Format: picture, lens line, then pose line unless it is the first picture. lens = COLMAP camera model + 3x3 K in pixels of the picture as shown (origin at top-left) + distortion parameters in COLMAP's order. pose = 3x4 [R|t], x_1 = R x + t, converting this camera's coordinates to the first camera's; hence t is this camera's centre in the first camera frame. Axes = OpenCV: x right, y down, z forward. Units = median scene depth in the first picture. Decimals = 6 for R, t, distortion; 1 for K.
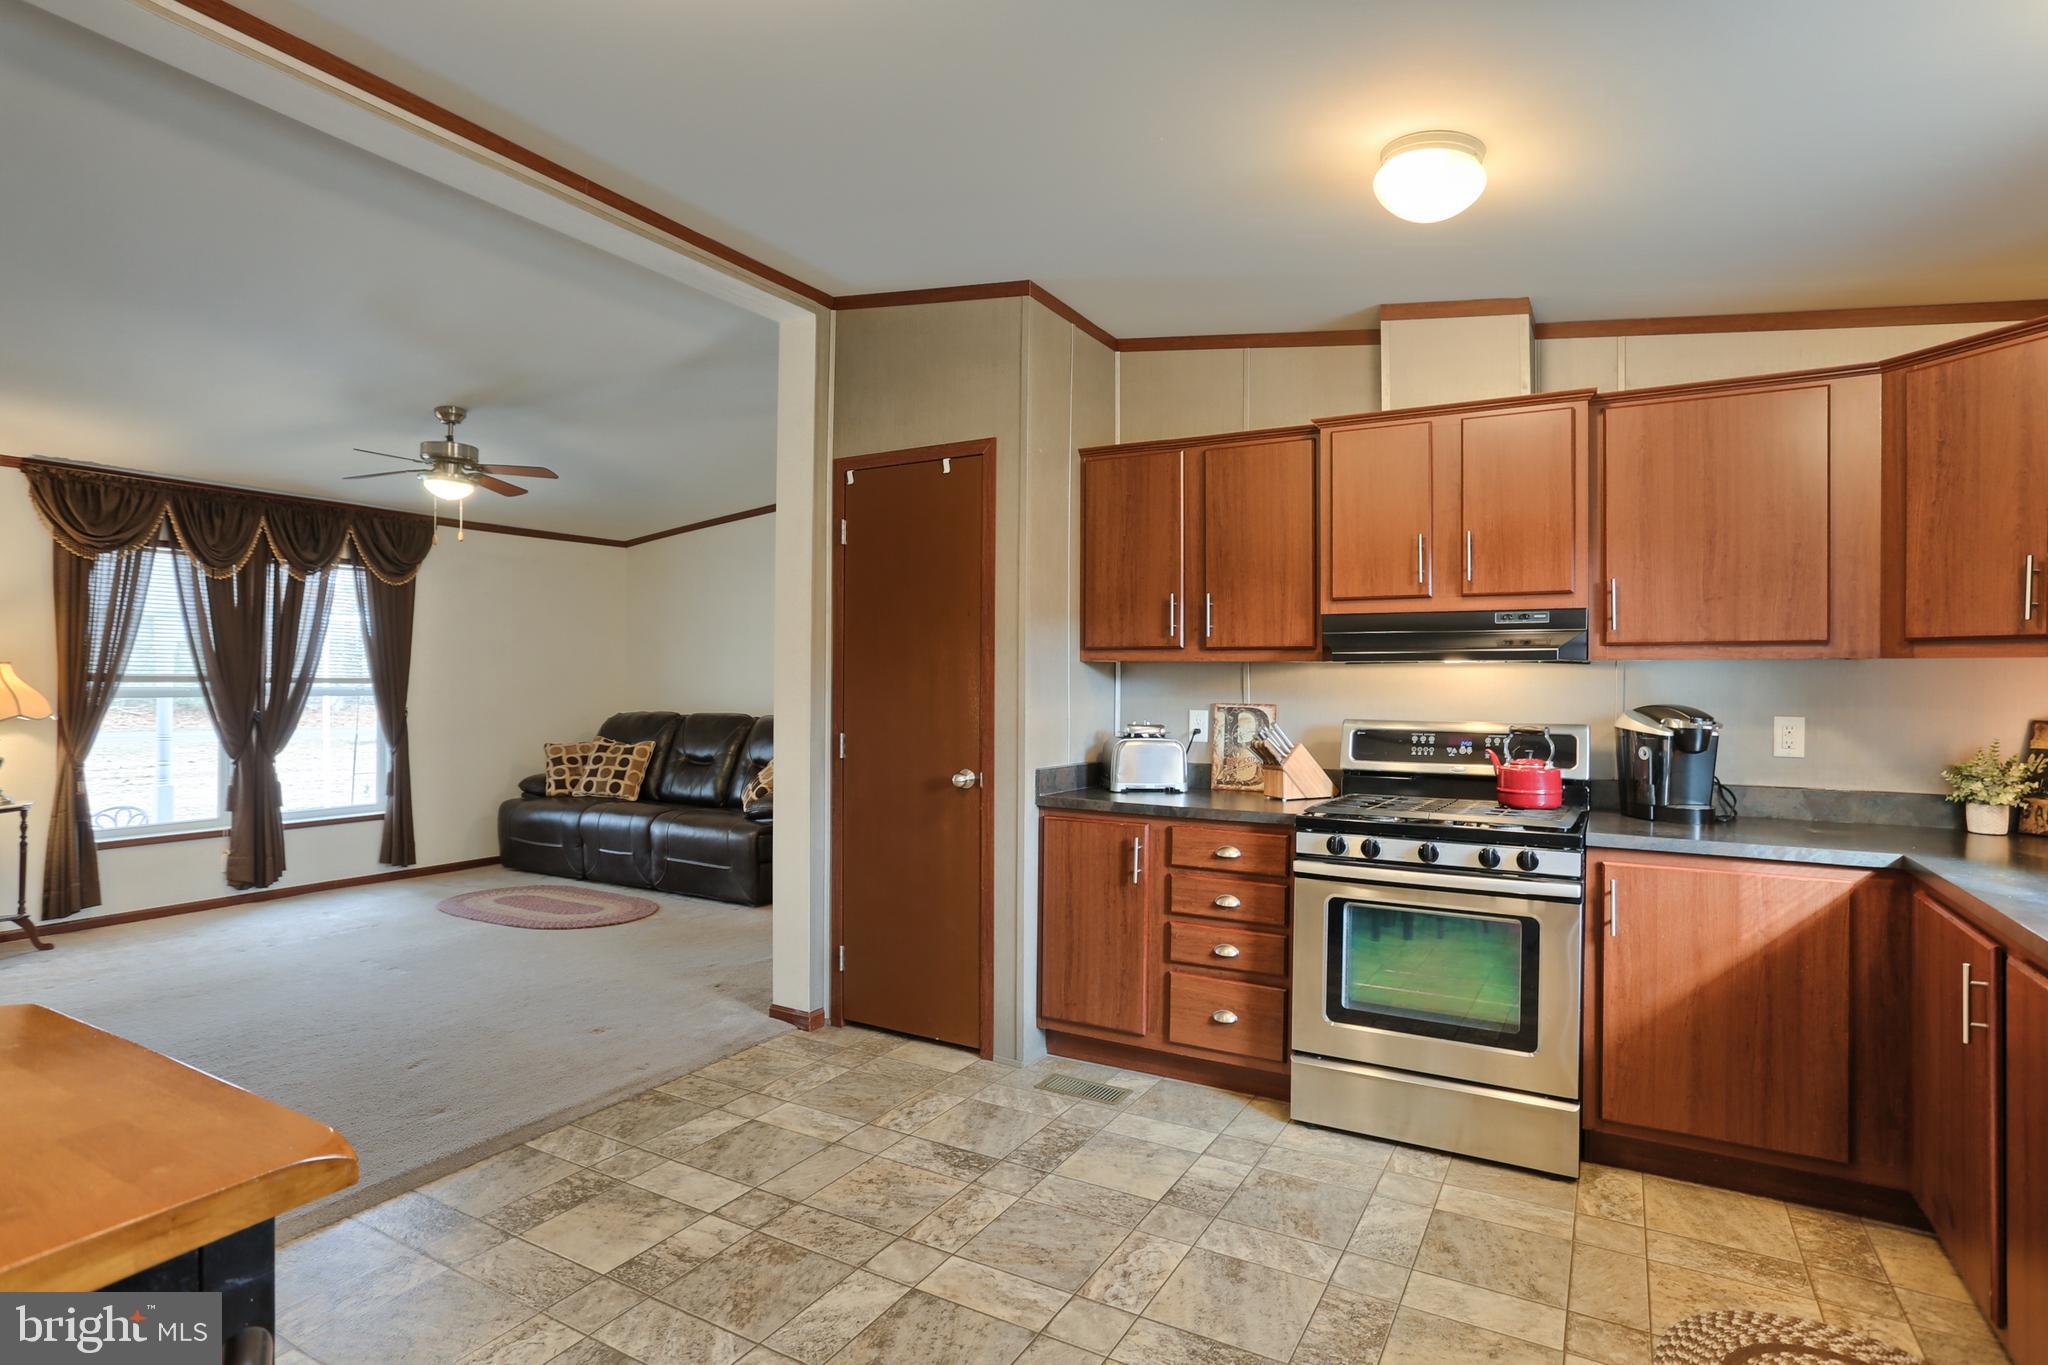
lens RADIAL K [[1026.6, 0, 1041.2], [0, 1026.6, 682.9], [0, 0, 1]] dist [-0.024638, 0.002494]
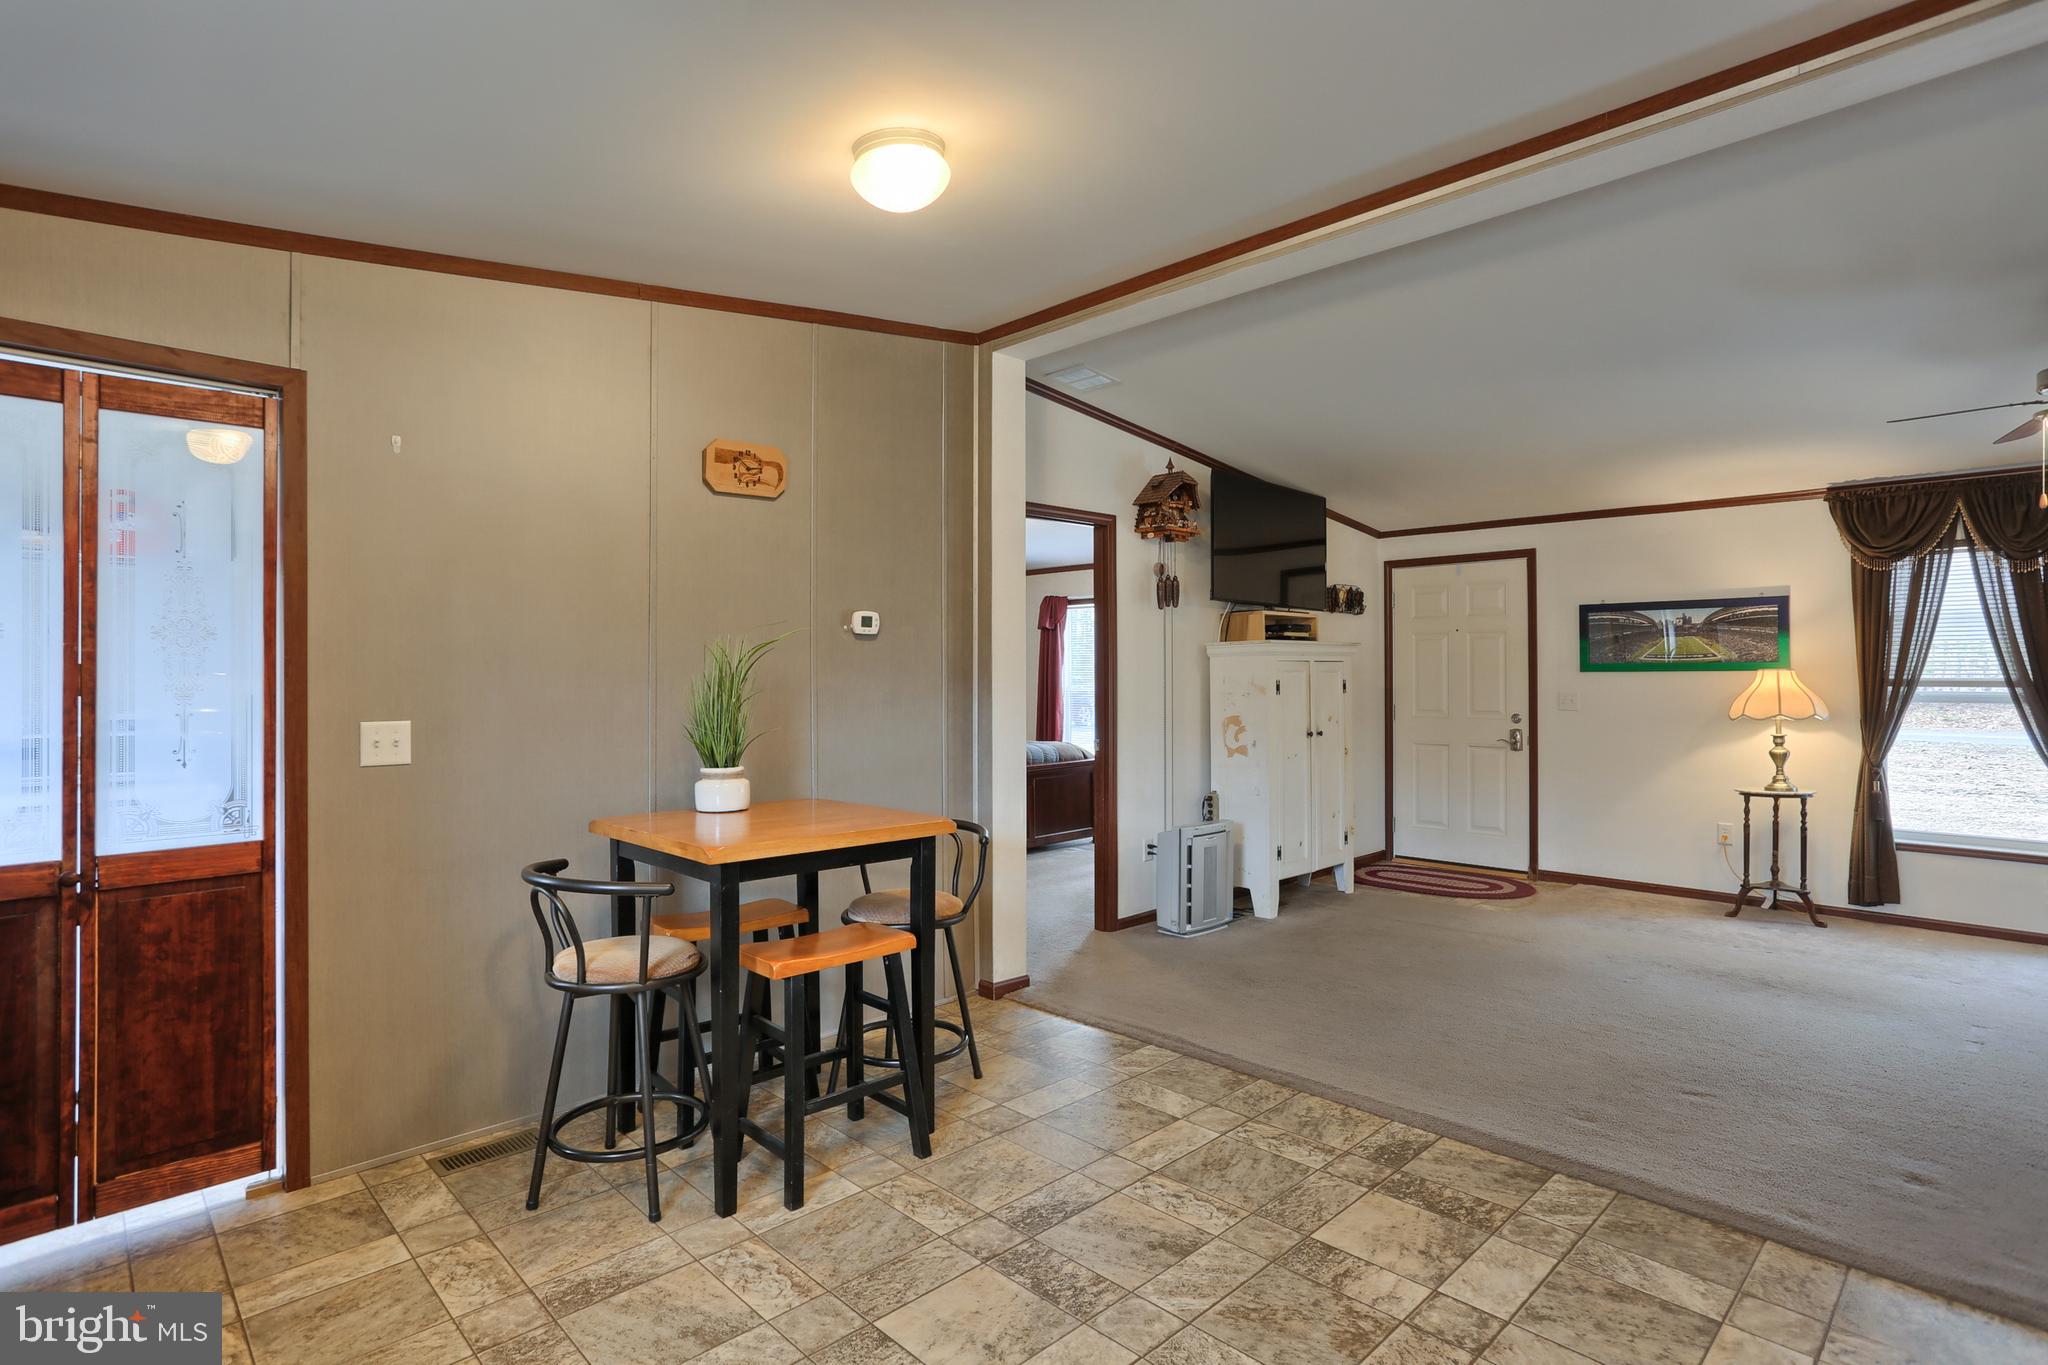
lens RADIAL K [[1026.6, 0, 1048.7], [0, 1026.6, 672.5], [0, 0, 1]] dist [-0.024638, 0.002494]
pose [[-0.277004, -0.009588, -0.960821, 0.302233], [-0.003311, 0.999954, -0.009024, -0.003301], [0.960863, 0.000681, -0.277023, 0.448926]]
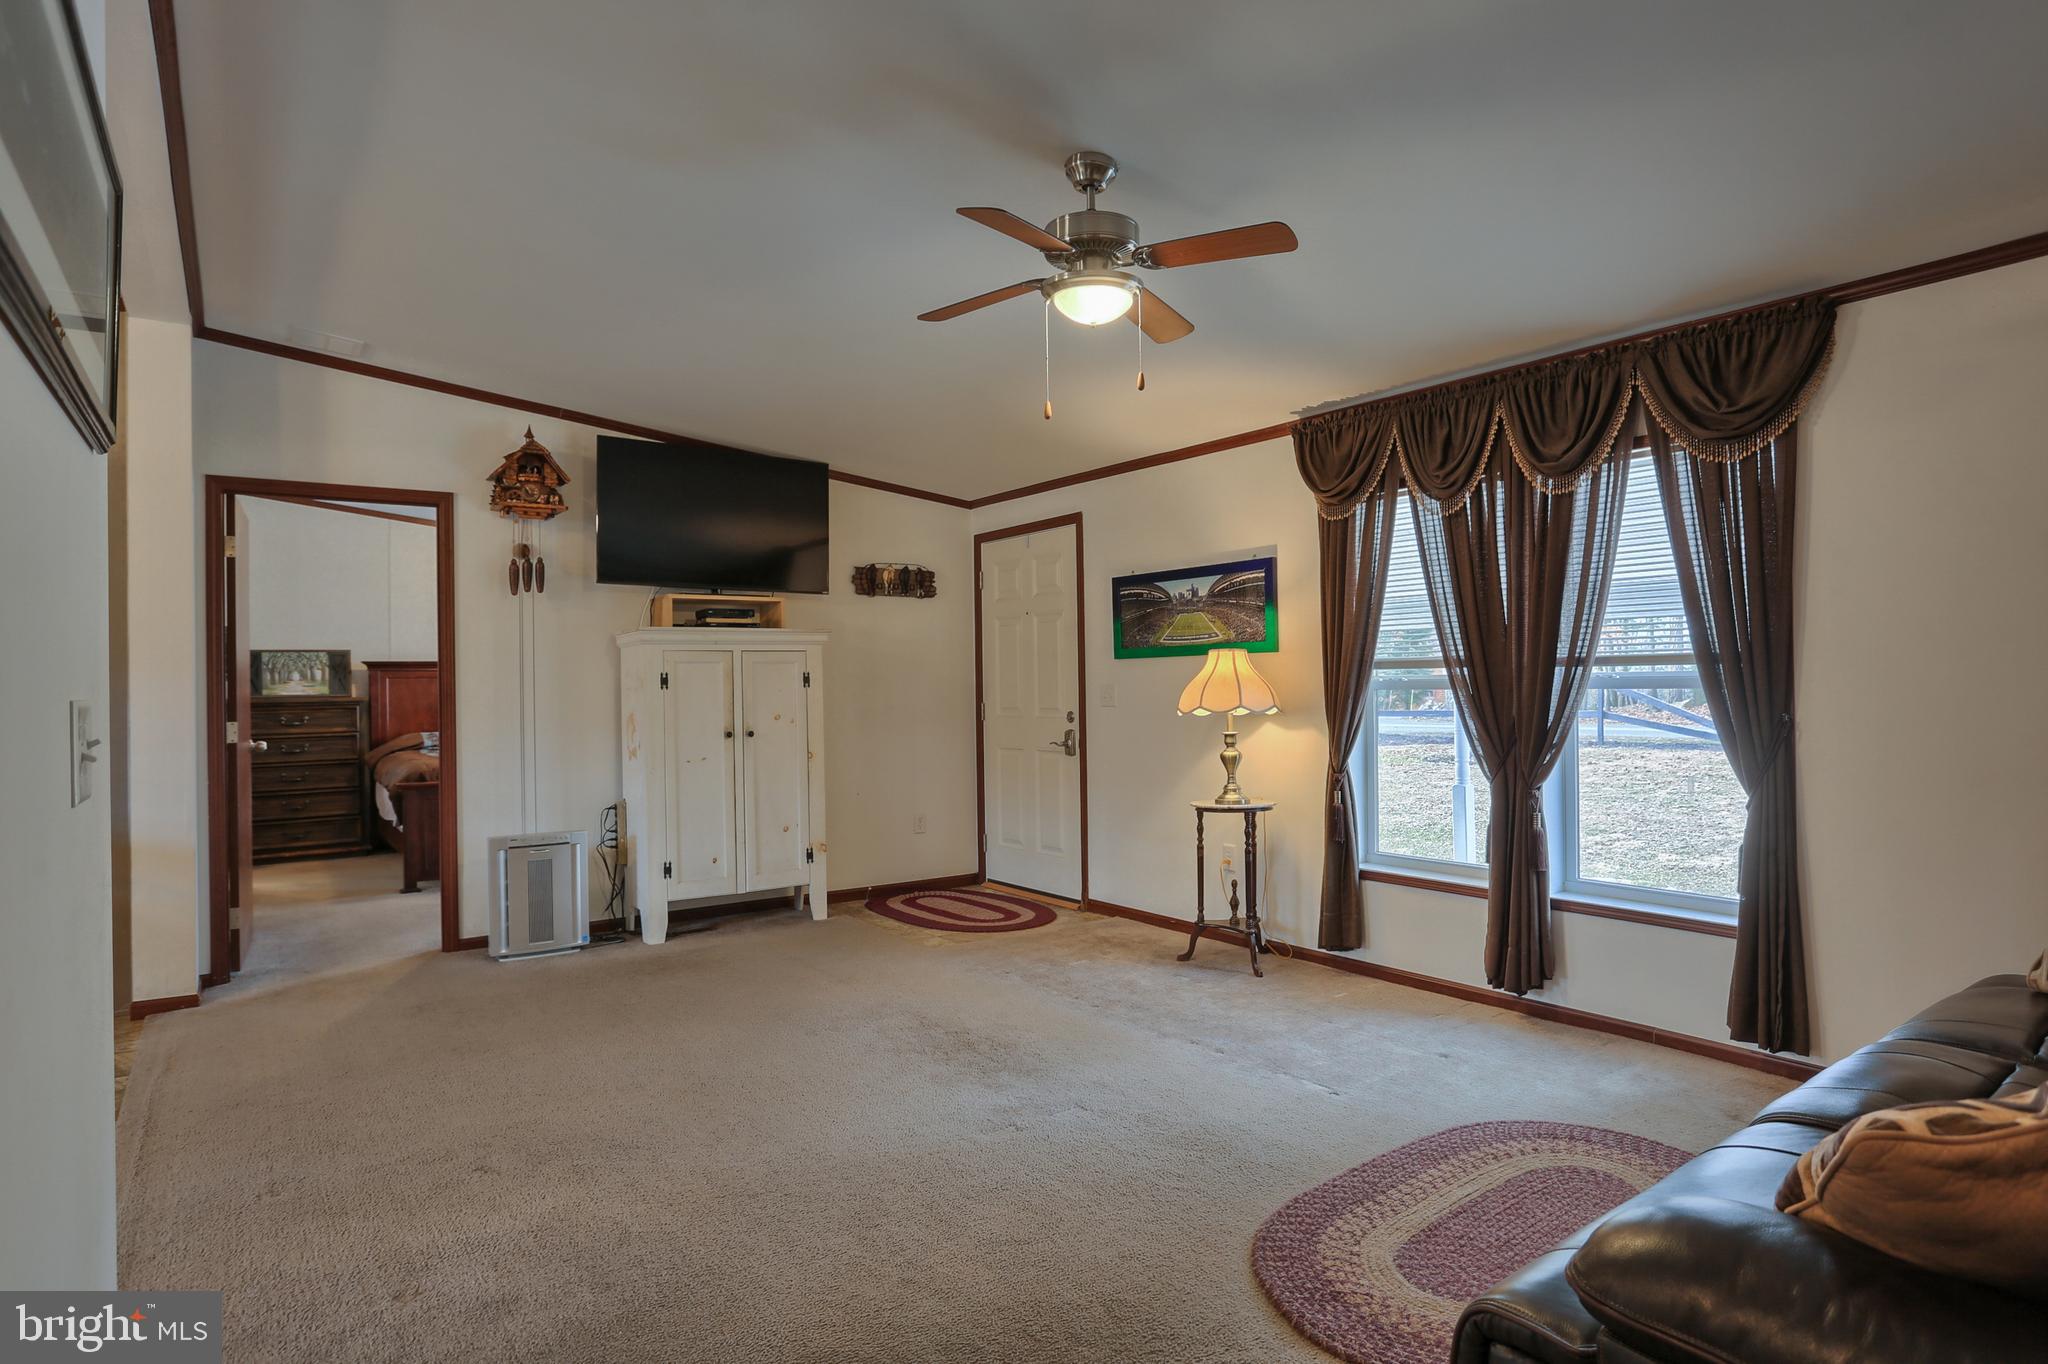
lens RADIAL K [[1132.7, 0, 1085.3], [0, 1132.7, 672.8], [0, 0, 1]] dist [-0.042575, 0.001078]
pose [[-0.414794, -0.011135, -0.909847, -0.026885], [0.007813, 0.999845, -0.015799, 0.013923], [0.909882, -0.013662, -0.414642, 1.175624]]
